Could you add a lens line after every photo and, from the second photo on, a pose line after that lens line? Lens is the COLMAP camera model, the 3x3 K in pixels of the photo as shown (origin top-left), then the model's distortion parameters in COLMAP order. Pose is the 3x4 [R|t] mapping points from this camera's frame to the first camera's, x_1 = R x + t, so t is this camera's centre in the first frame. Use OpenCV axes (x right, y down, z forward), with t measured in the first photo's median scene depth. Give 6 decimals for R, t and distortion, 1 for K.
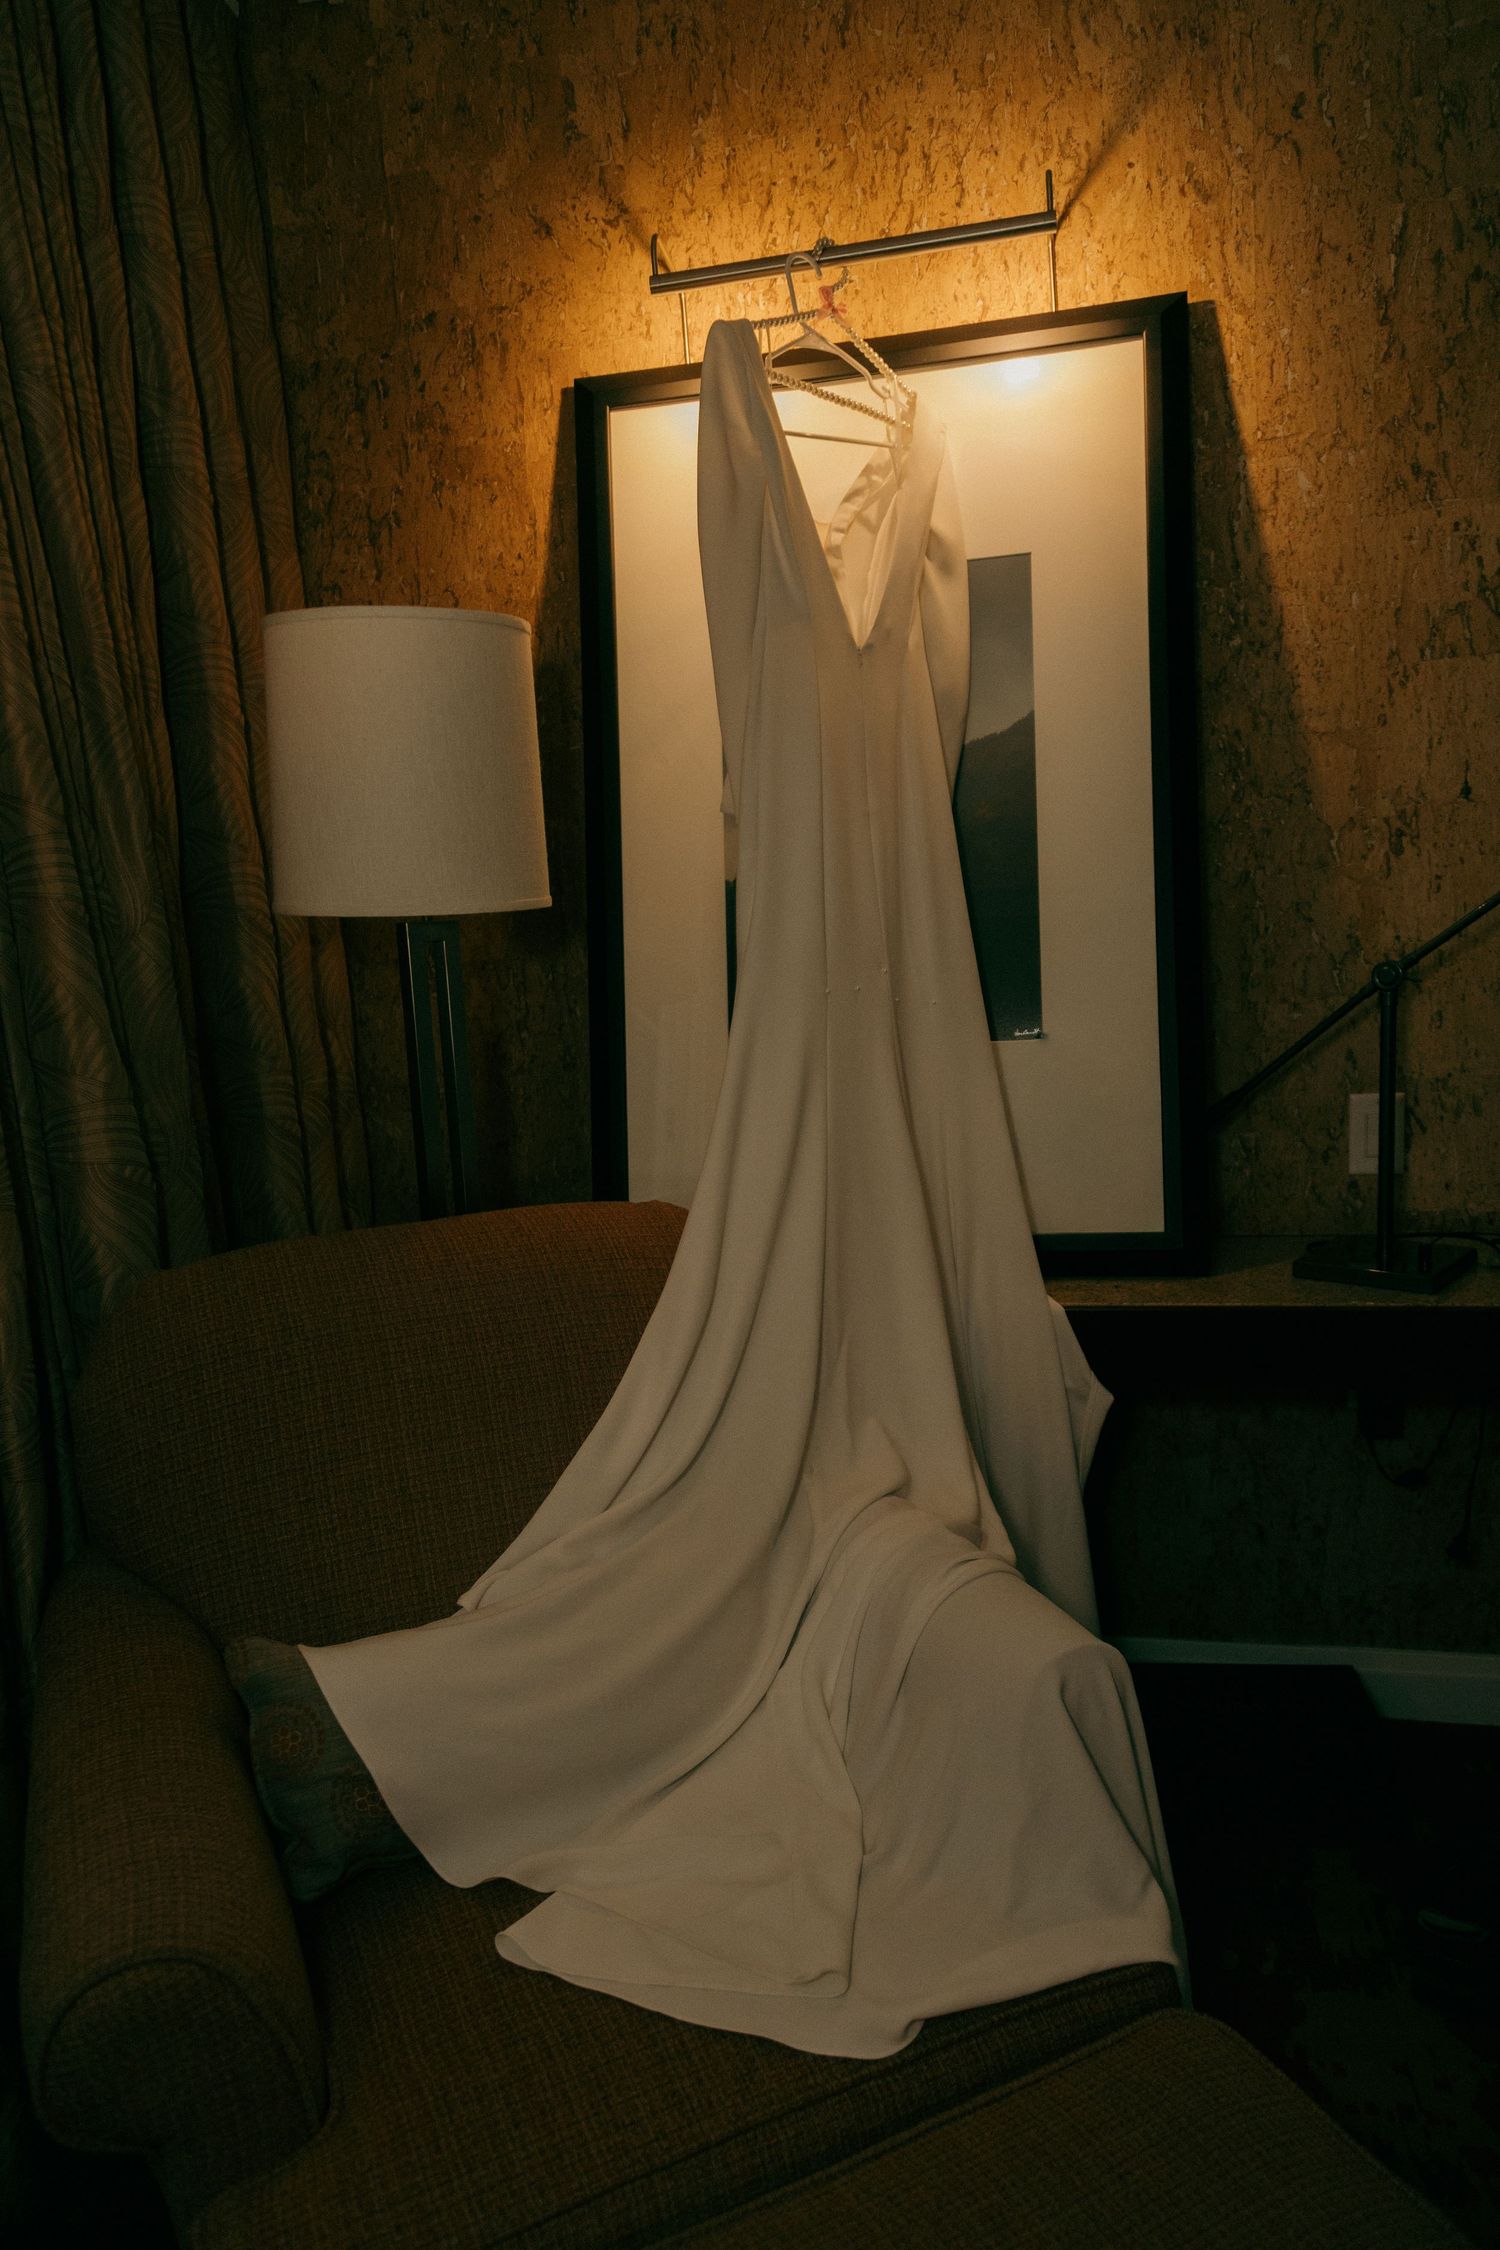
lens RADIAL K [[1765.6, 0, 750.0], [0, 1765.6, 1125.0], [0, 0, 1]] dist [0.003617, 0.041240]
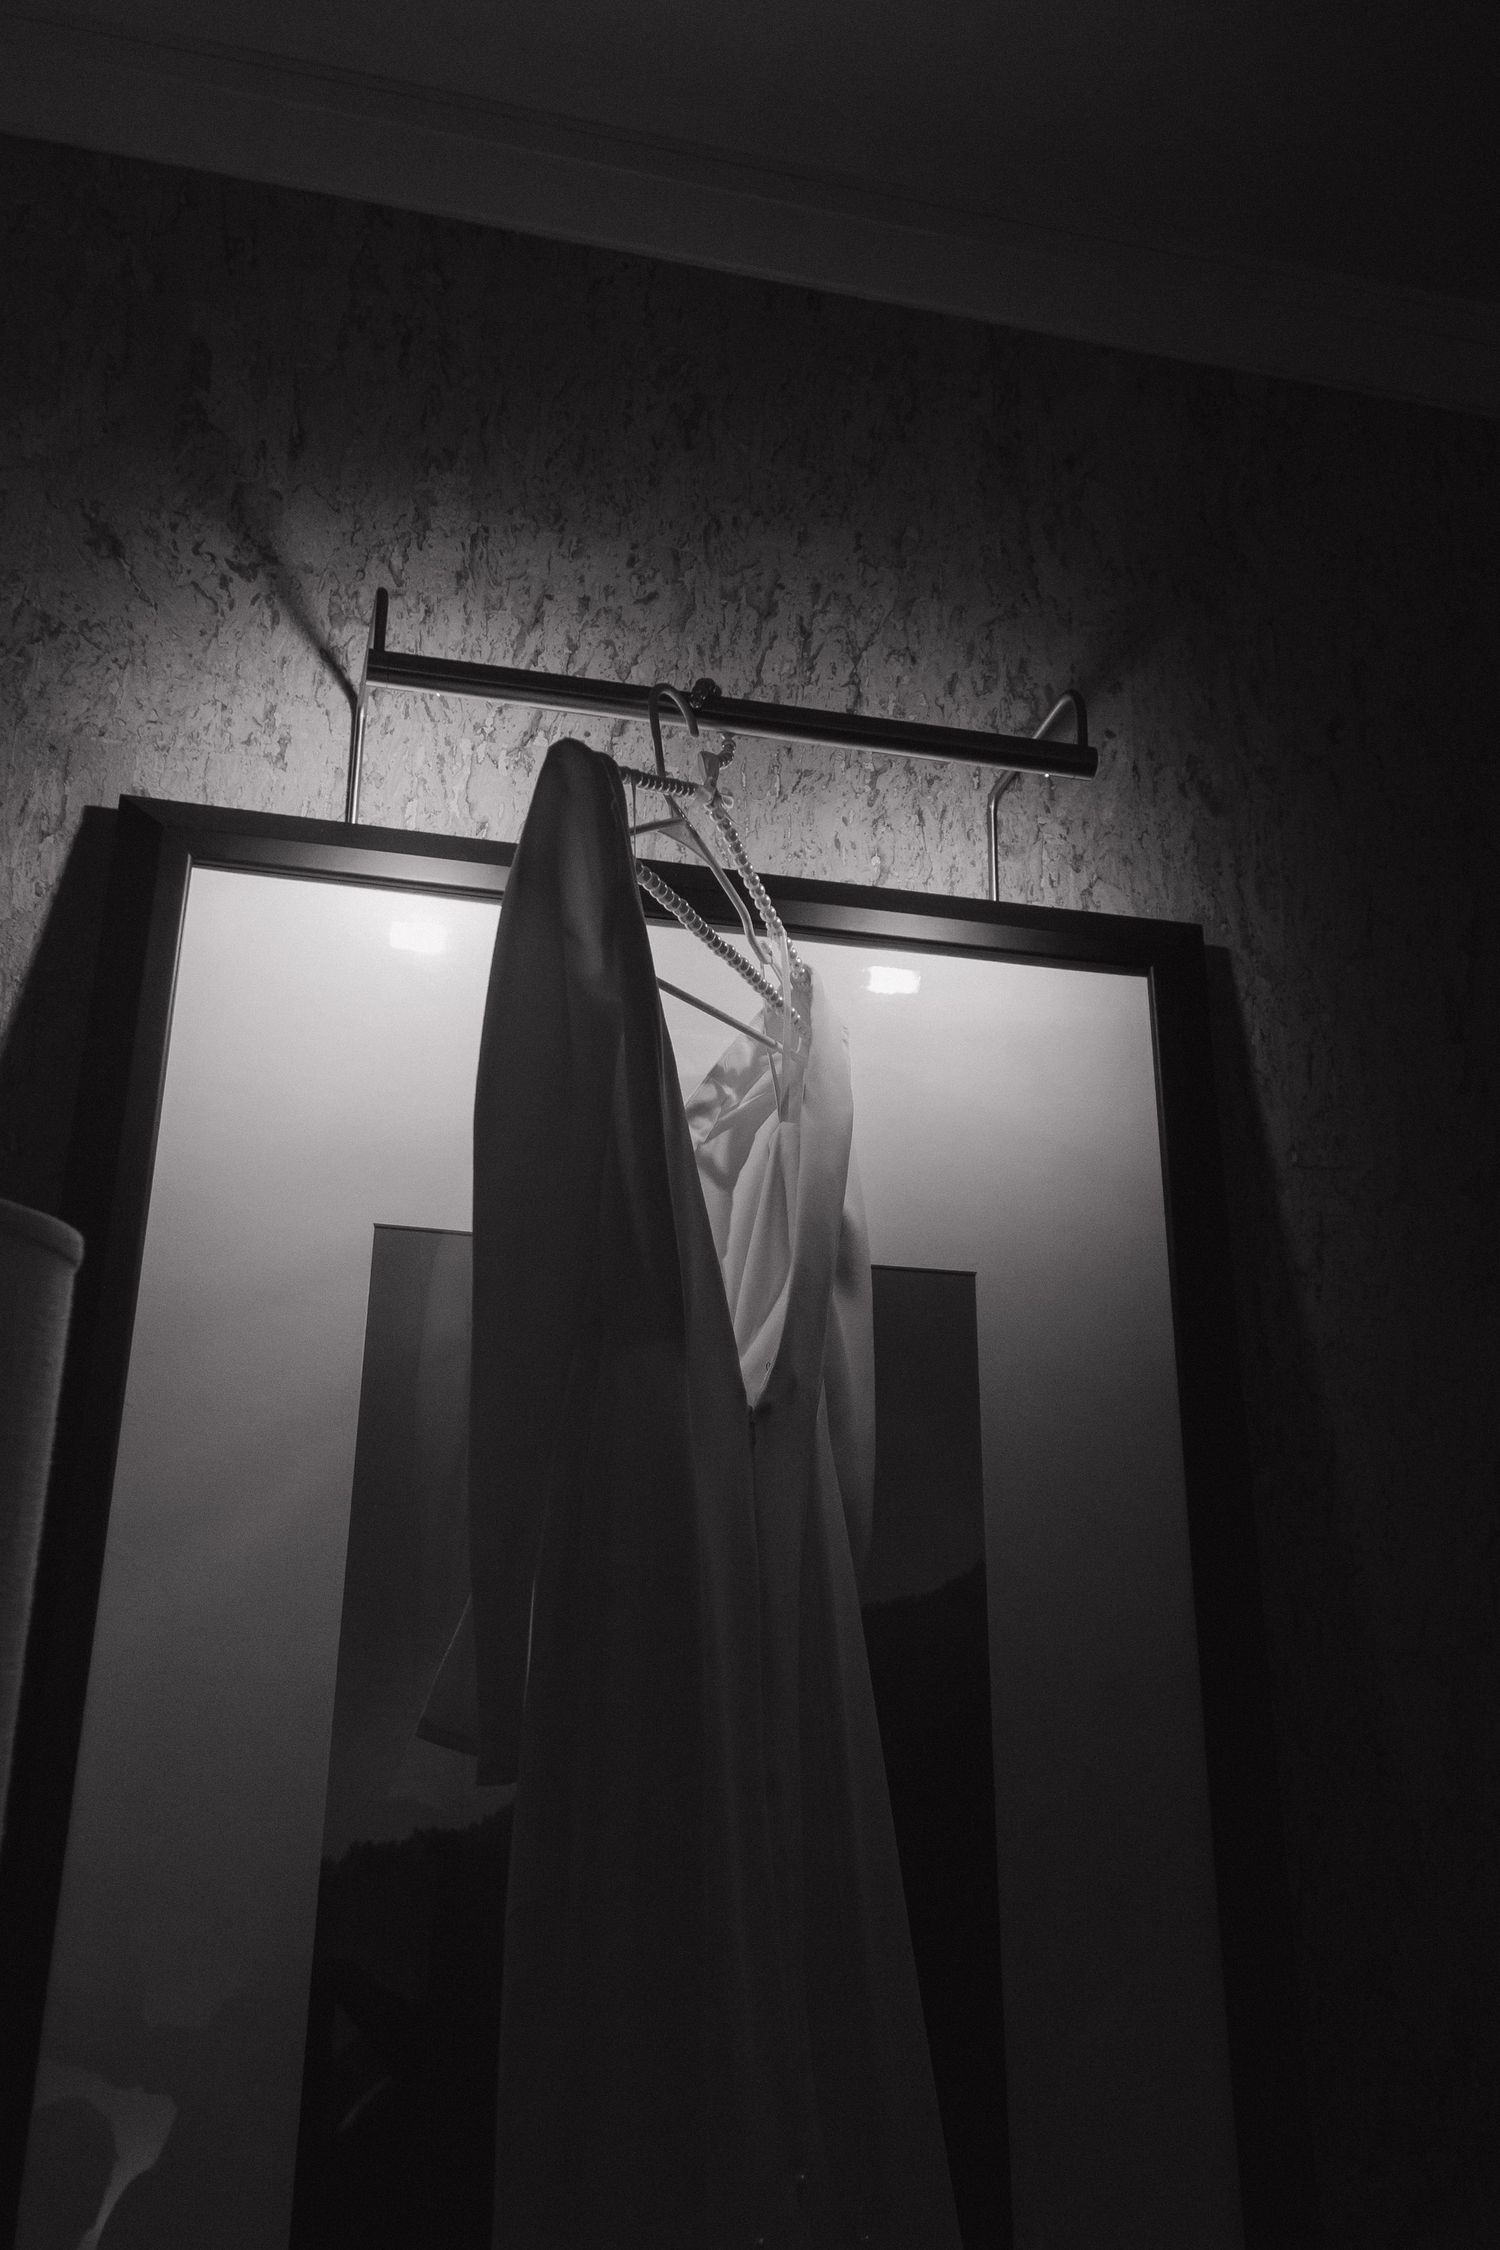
lens RADIAL K [[1879.9, 0, 750.0], [0, 1879.9, 1125.0], [0, 0, 1]] dist [0.007736, 0.004452]
pose [[0.882560, 0.201620, 0.424779, -0.163242], [-0.038084, 0.931084, -0.362811, -0.146595], [-0.468655, 0.304026, 0.829416, 0.518102]]
